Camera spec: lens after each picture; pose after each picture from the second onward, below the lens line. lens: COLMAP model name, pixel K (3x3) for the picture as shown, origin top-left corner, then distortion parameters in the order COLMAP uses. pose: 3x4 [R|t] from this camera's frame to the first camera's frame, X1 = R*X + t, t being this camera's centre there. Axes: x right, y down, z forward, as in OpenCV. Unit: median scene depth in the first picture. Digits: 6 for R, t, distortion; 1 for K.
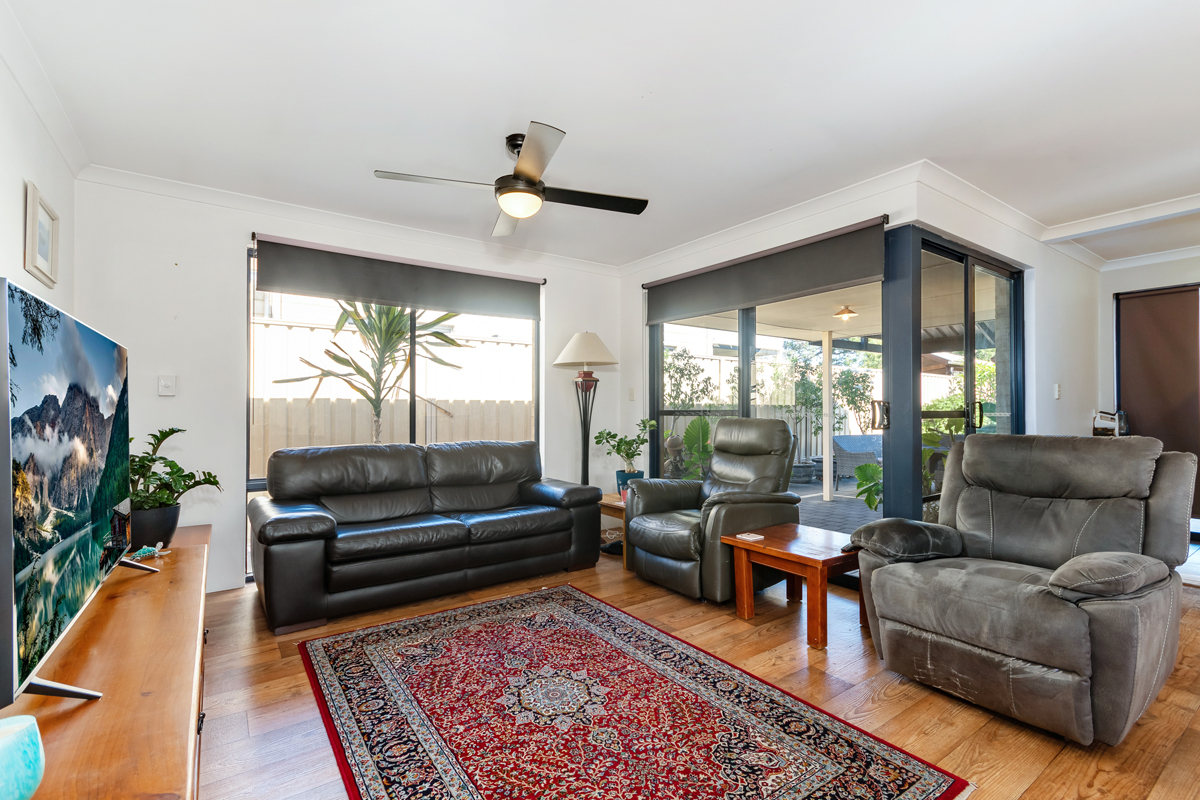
lens RADIAL K [[538.1, 0, 592.4], [0, 538.1, 422.0], [0, 0, 1]] dist [0.004009, 0.000382]
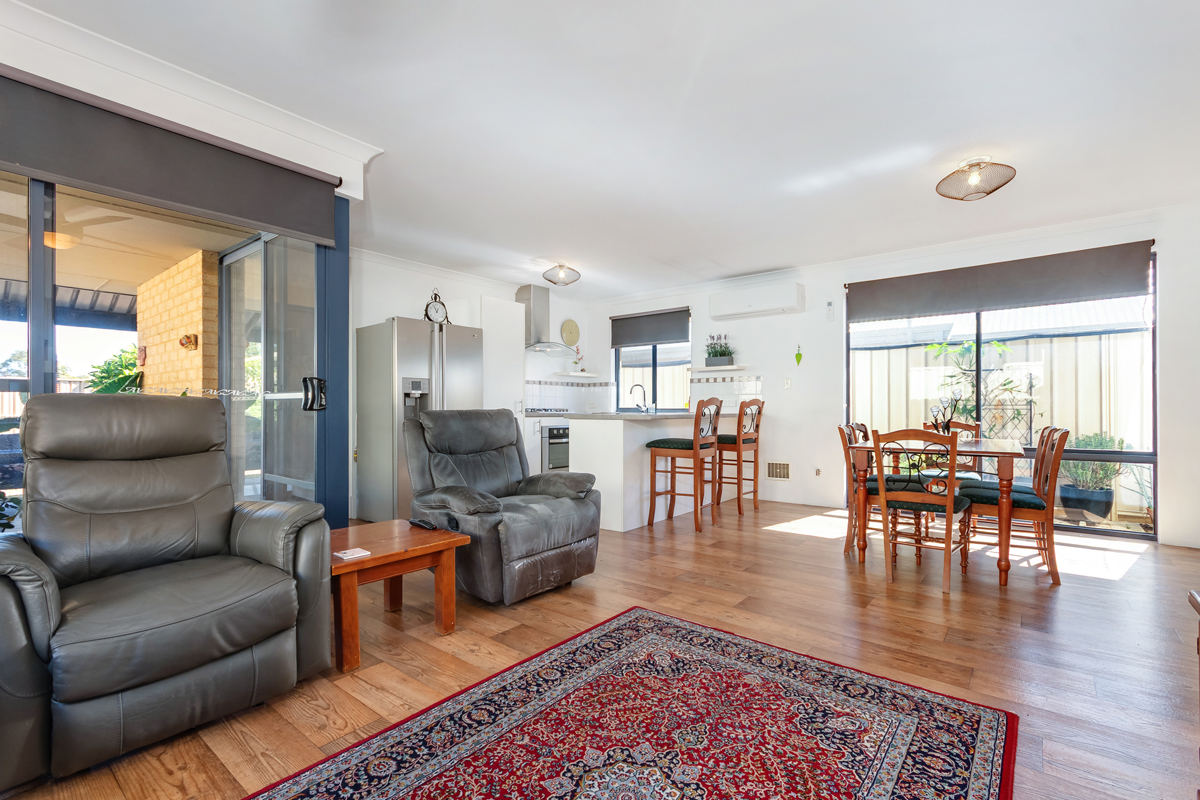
lens RADIAL K [[532.0, 0, 599.1], [0, 532.0, 418.2], [0, 0, 1]] dist [0.002478, 0.000087]
pose [[-0.274207, -0.014199, 0.961566, -0.419610], [0.021450, 0.999552, 0.020876, 0.017105], [-0.961431, 0.026350, -0.273780, 0.738973]]
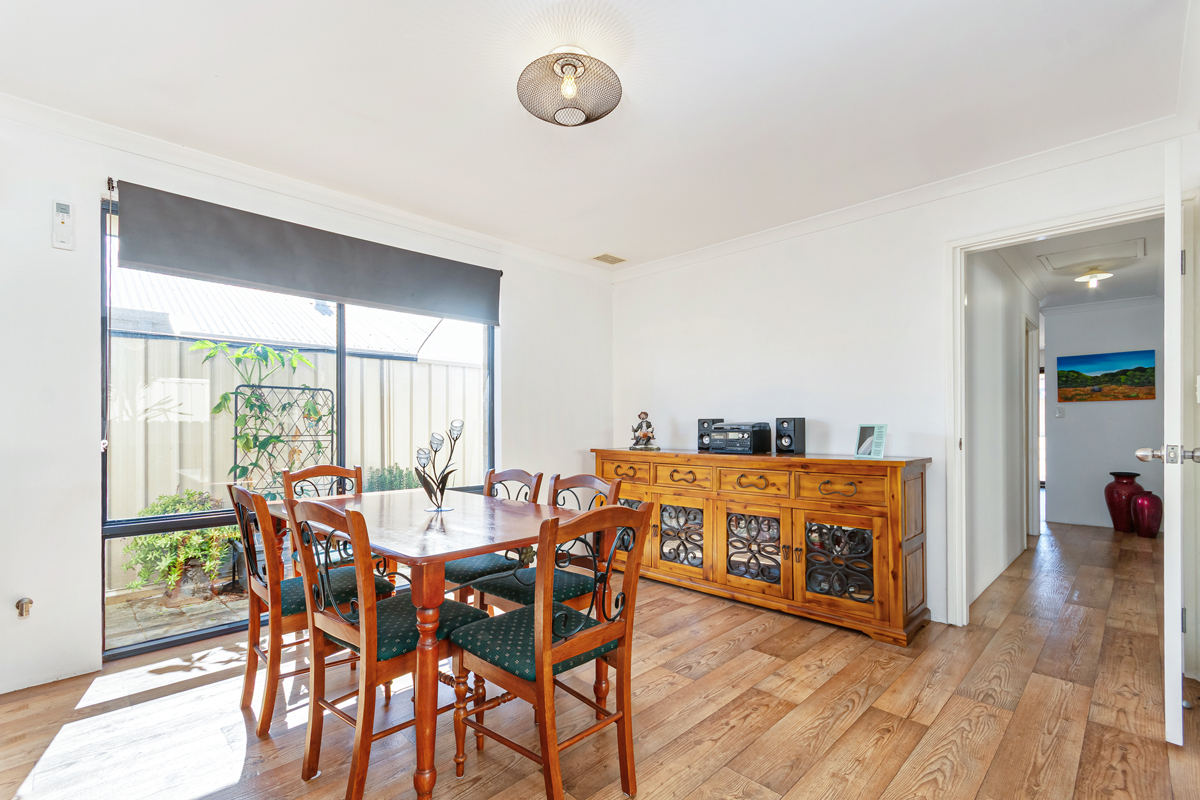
lens RADIAL K [[538.1, 0, 592.4], [0, 538.1, 422.0], [0, 0, 1]] dist [0.004009, 0.000382]
pose [[-0.987272, 0.001266, -0.159038, 0.355597], [-0.000690, 0.999925, 0.012244, -0.009565], [0.159041, 0.012198, -0.987197, 0.436482]]
